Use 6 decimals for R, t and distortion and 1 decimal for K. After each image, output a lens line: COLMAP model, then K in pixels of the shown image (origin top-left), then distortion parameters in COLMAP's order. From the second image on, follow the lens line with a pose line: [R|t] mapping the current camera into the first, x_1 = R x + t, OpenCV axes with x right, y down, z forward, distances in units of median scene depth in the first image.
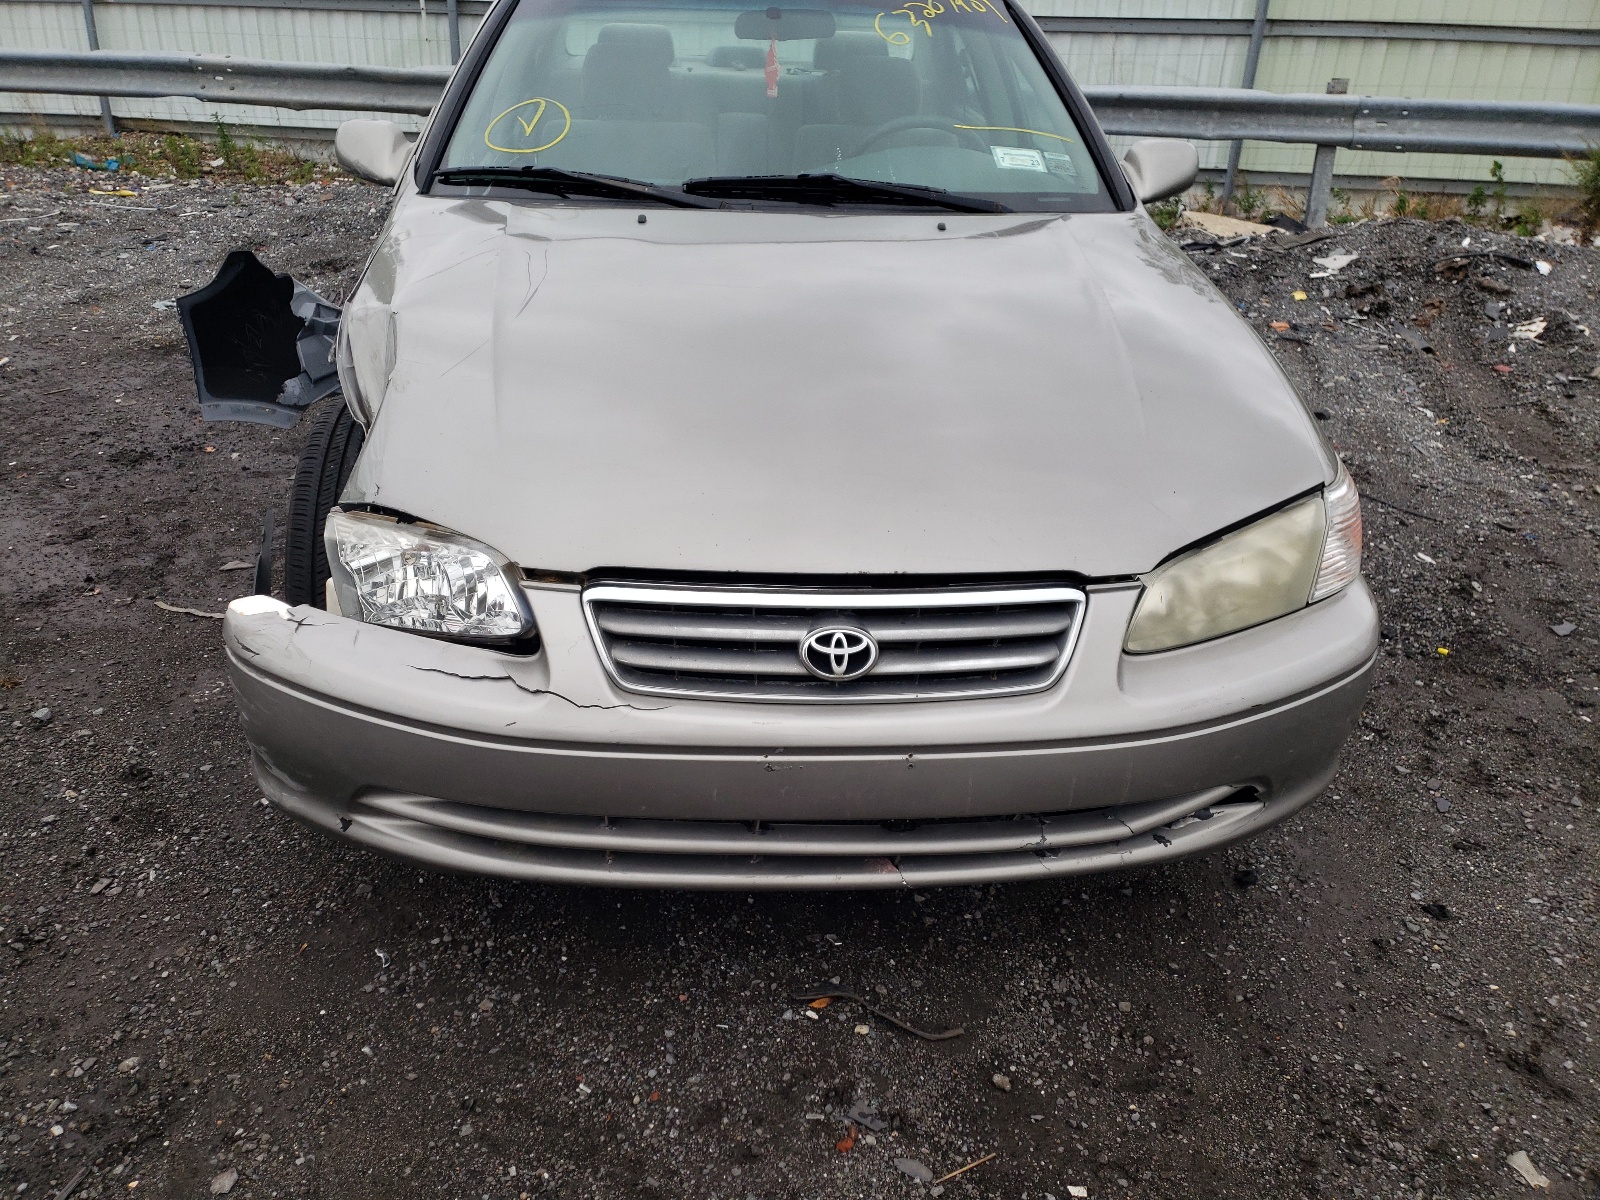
lens RADIAL K [[1253.4, 0, 778.0], [0, 1253.4, 604.7], [0, 0, 1]] dist [0.004500, 0.002896]
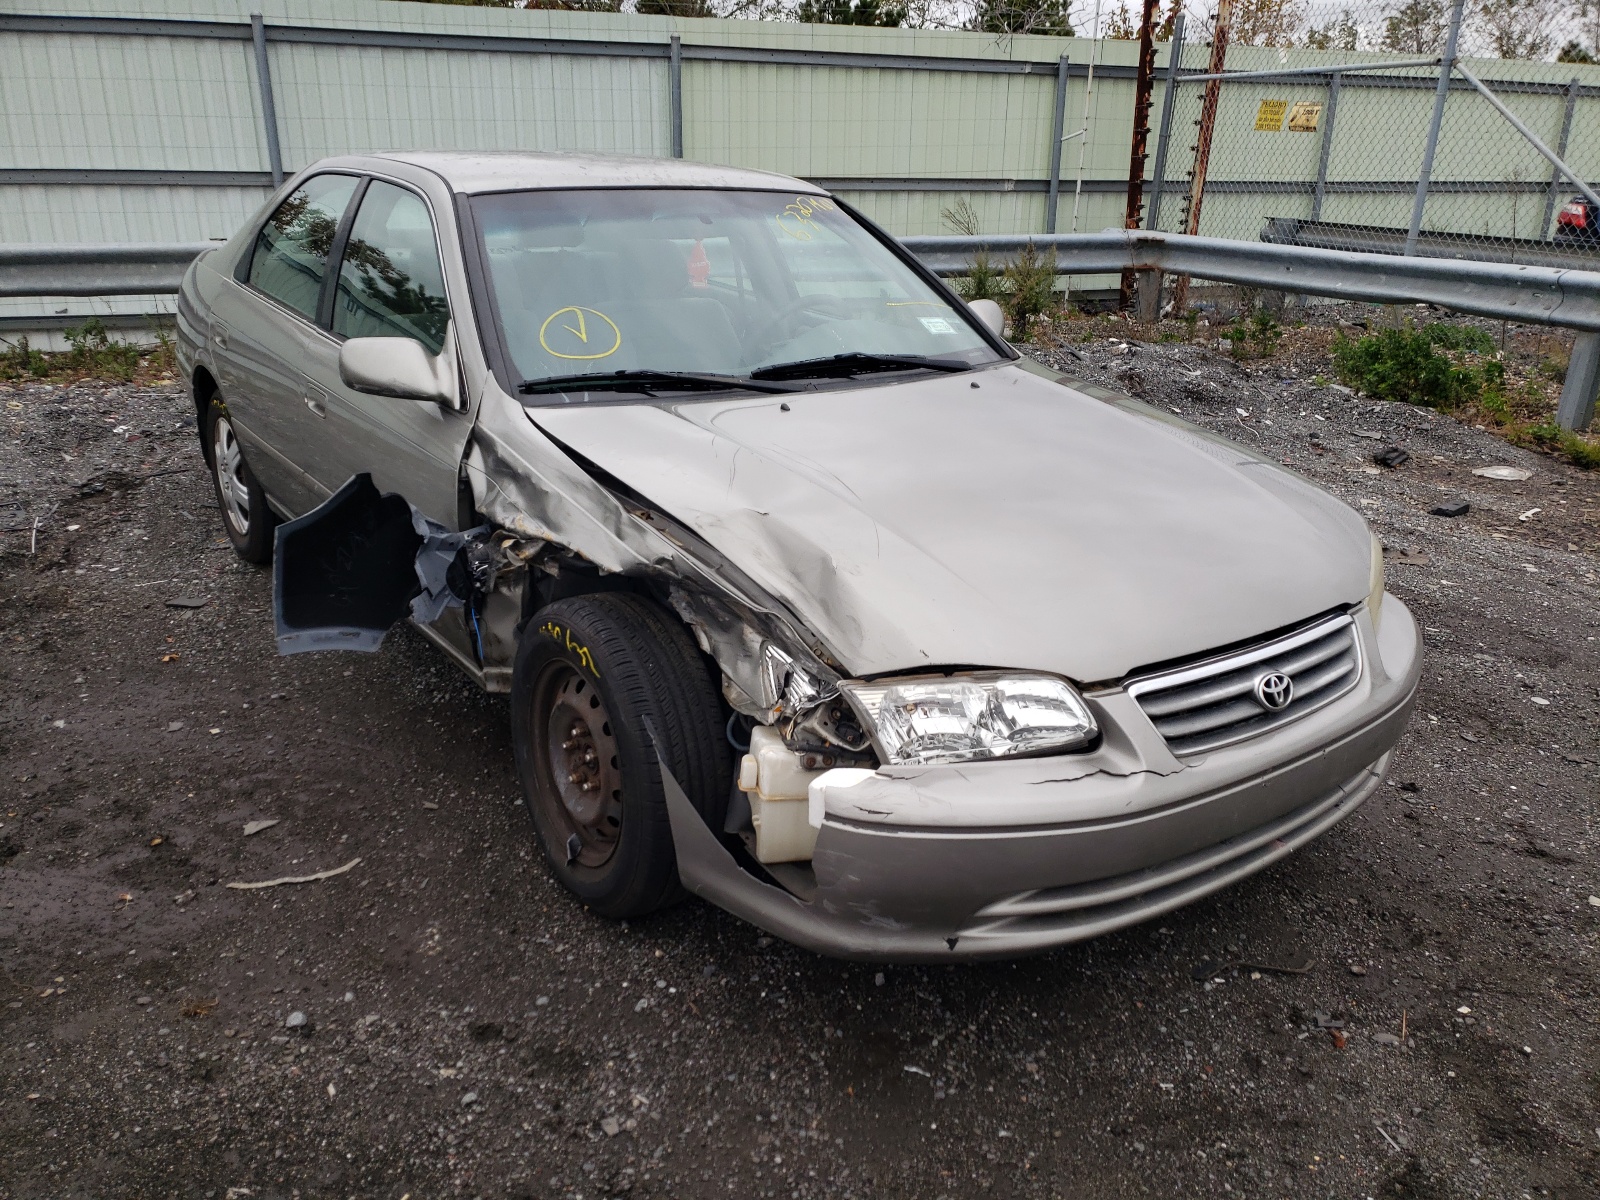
lens RADIAL K [[1253.4, 0, 778.0], [0, 1253.4, 604.7], [0, 0, 1]] dist [0.004500, 0.002896]
pose [[0.842171, -0.189532, 0.504802, -1.018111], [0.236607, 0.971139, -0.030114, -0.132378], [-0.484526, 0.144801, 0.862709, 0.039331]]
